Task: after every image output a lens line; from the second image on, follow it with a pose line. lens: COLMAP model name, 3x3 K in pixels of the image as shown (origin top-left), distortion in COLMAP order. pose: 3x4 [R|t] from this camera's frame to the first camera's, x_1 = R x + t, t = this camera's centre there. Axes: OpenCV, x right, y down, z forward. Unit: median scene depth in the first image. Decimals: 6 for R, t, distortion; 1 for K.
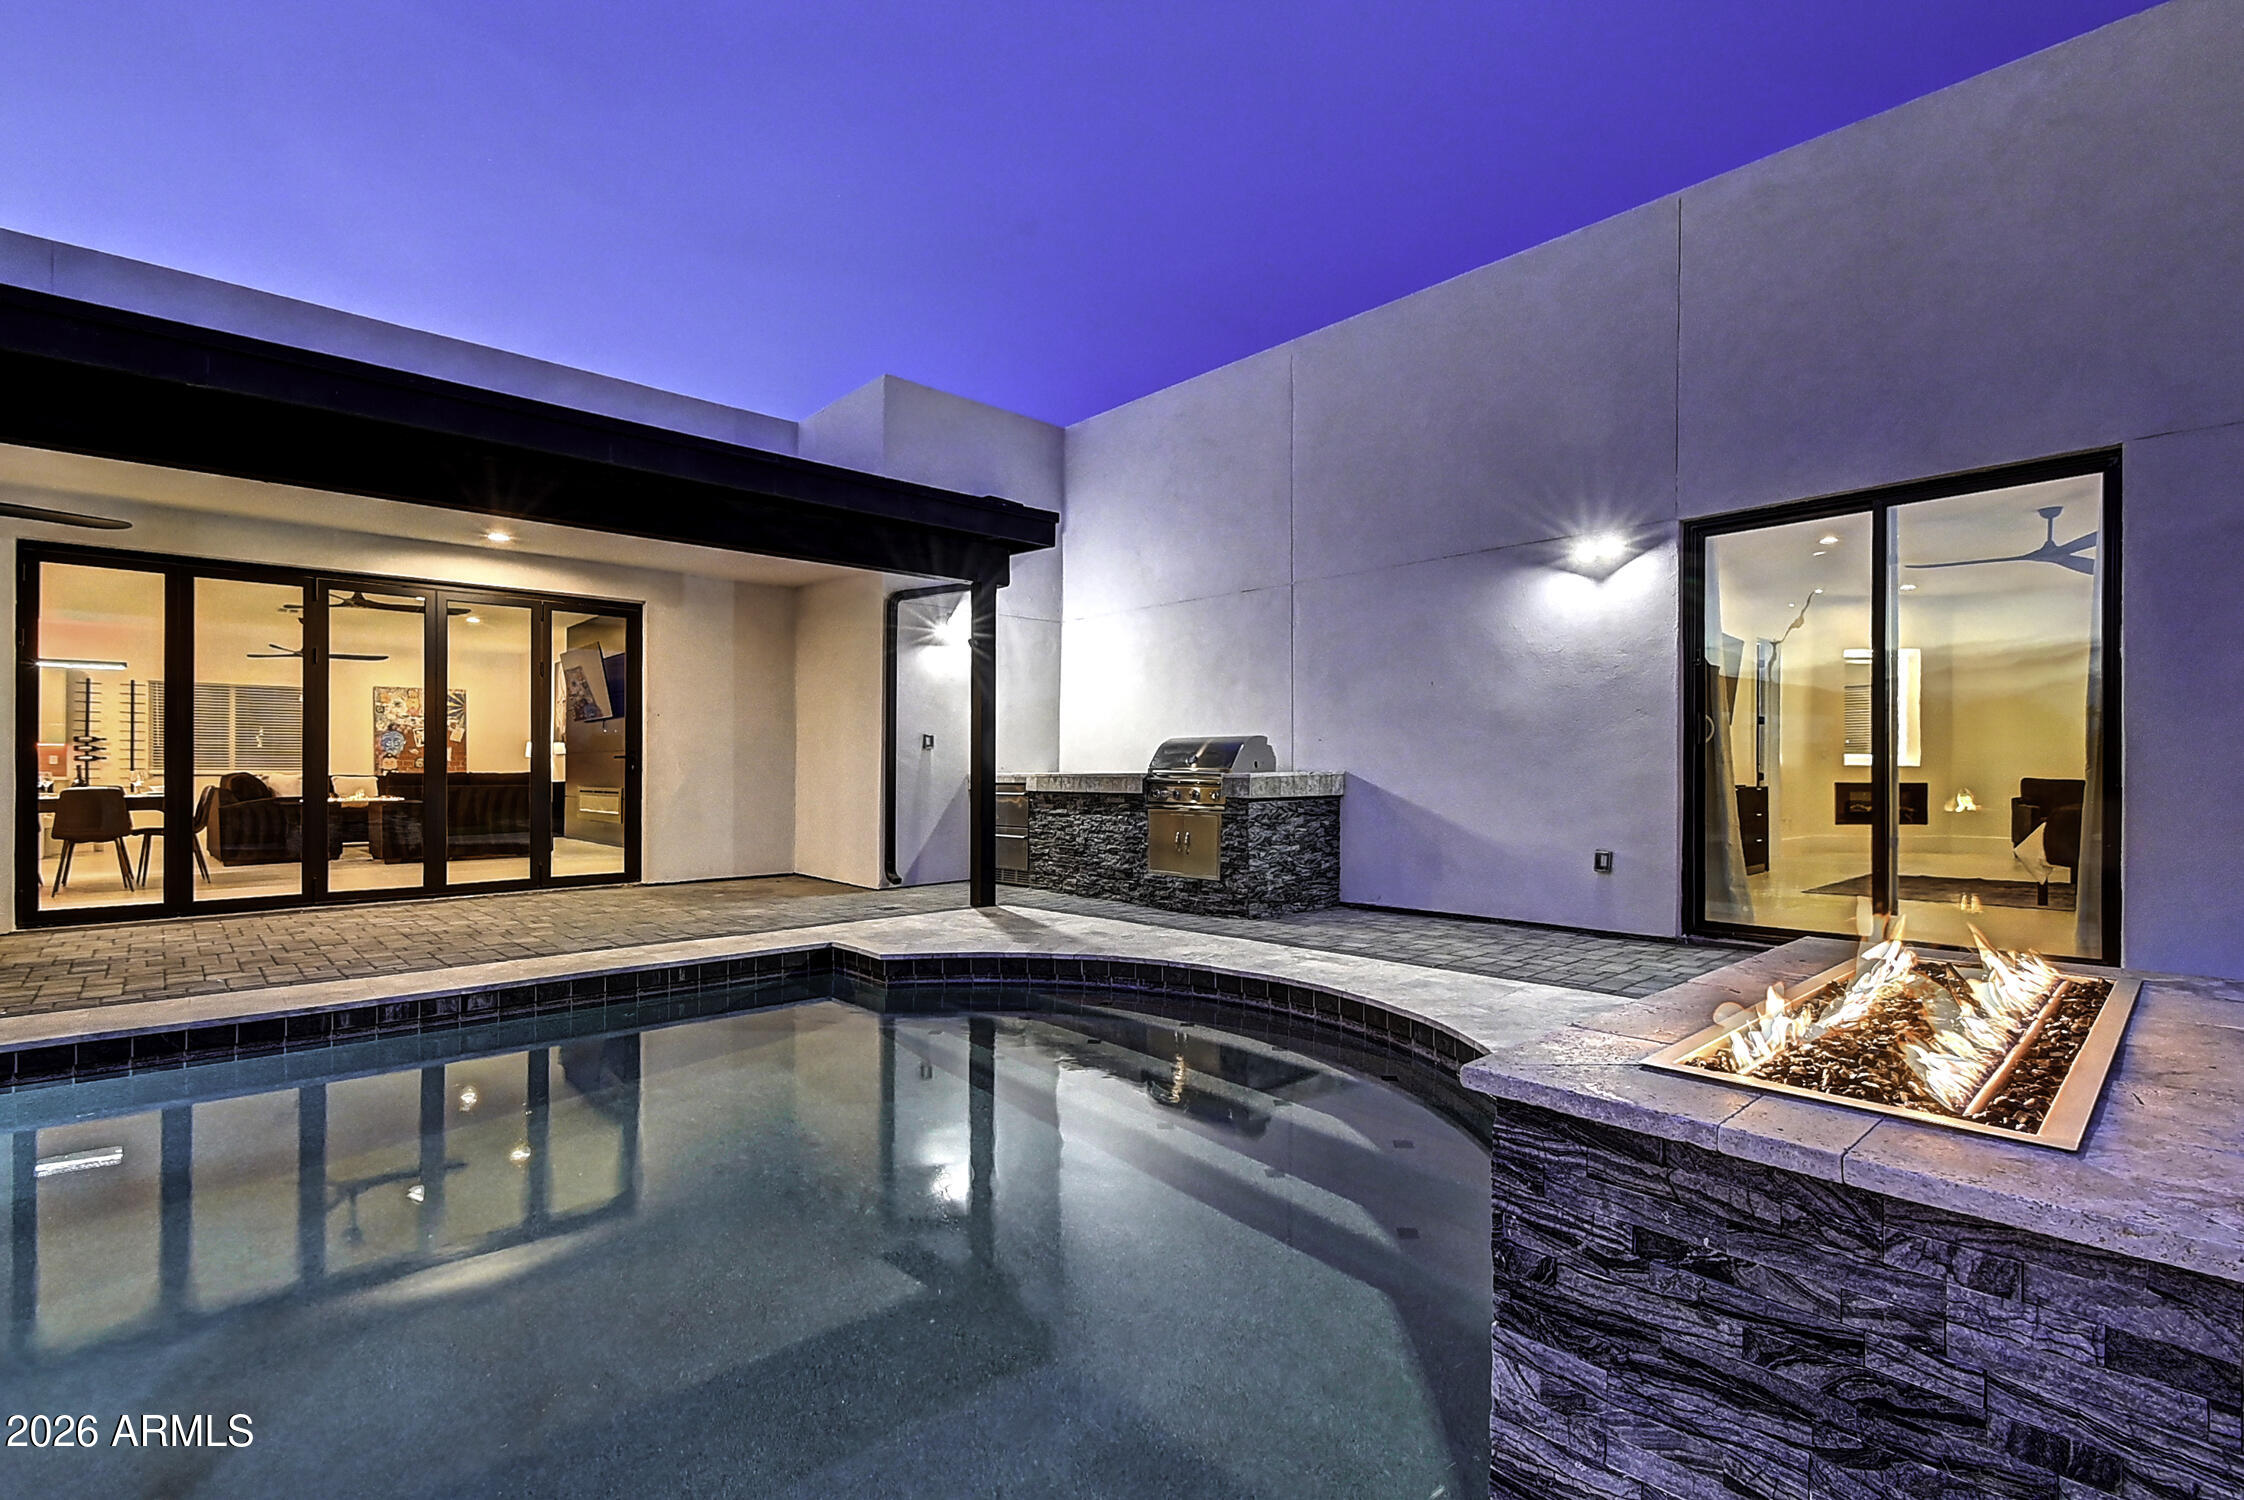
lens RADIAL K [[1010.1, 0, 1128.5], [0, 1010.1, 762.0], [0, 0, 1]] dist [0.008078, -0.000006]
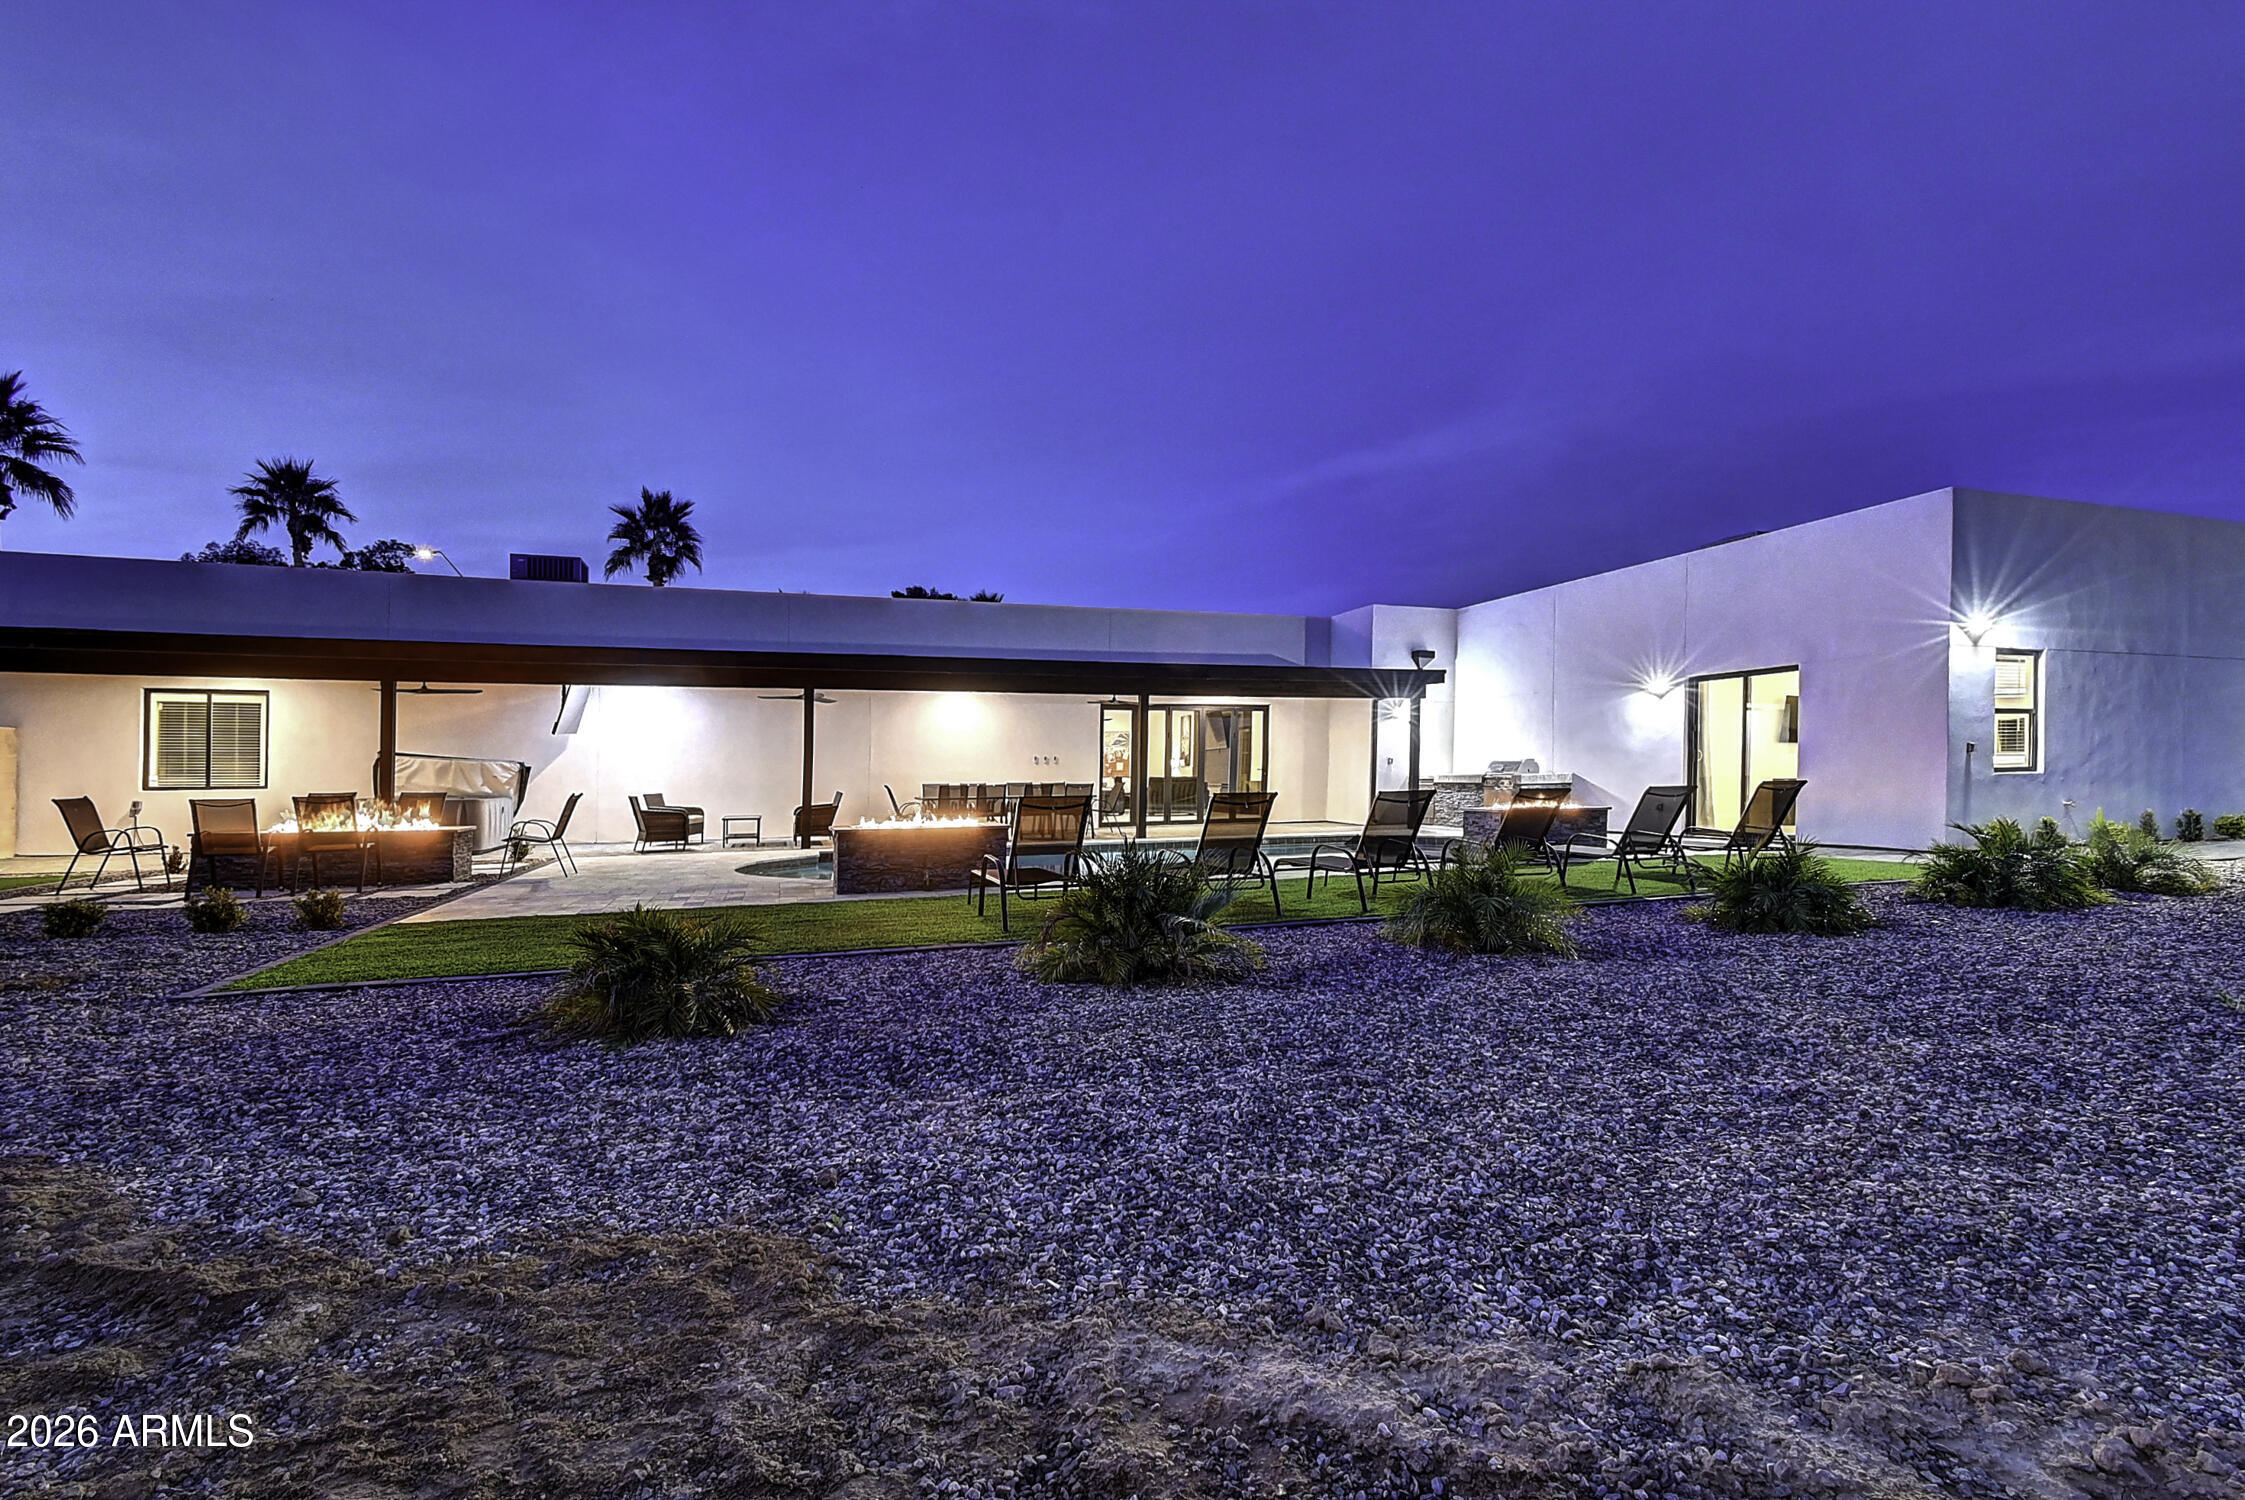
lens RADIAL K [[1010.6, 0, 1131.7], [0, 1010.6, 773.1], [0, 0, 1]] dist [0.008078, -0.000006]
pose [[0.910077, -0.007711, -0.414368, 0.249503], [0.012461, 0.999884, 0.008759, -0.023598], [0.414253, -0.013135, 0.910067, -1.540990]]
